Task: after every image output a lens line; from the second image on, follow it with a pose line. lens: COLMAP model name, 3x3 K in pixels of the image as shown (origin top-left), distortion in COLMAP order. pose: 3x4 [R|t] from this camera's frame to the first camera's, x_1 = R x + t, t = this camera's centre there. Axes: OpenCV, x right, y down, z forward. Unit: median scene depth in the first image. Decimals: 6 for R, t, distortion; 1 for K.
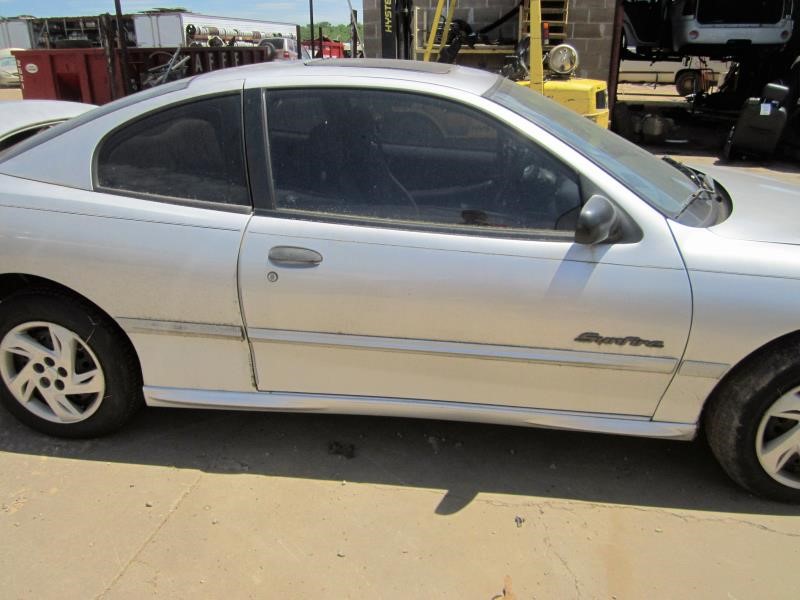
lens RADIAL K [[655.1, 0, 400.6], [0, 655.1, 303.7], [0, 0, 1]] dist [-0.048188, 0.002619]
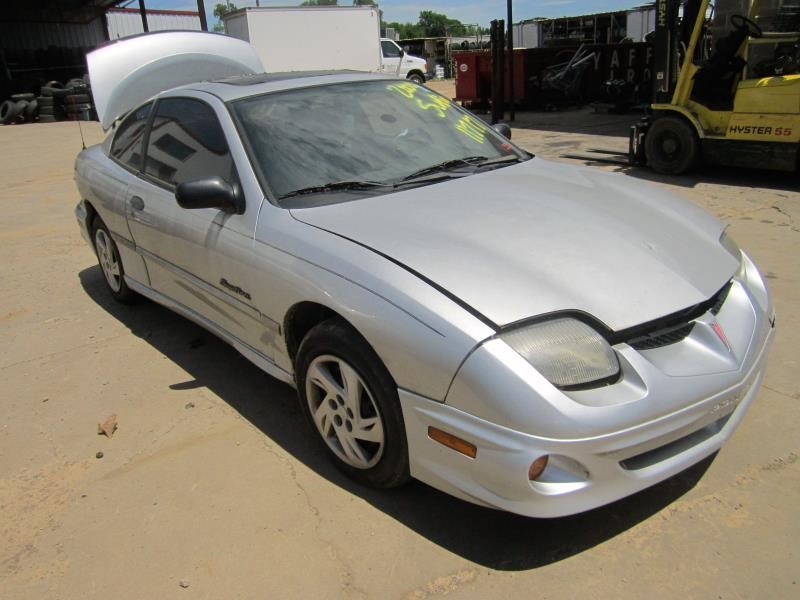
lens RADIAL K [[655.1, 0, 397.5], [0, 655.1, 297.2], [0, 0, 1]] dist [-0.048188, 0.002619]
pose [[0.735183, 0.188390, -0.651164, 0.193101], [-0.188066, 0.979581, 0.071074, -0.010885], [0.651258, 0.070210, 0.755602, 0.030192]]
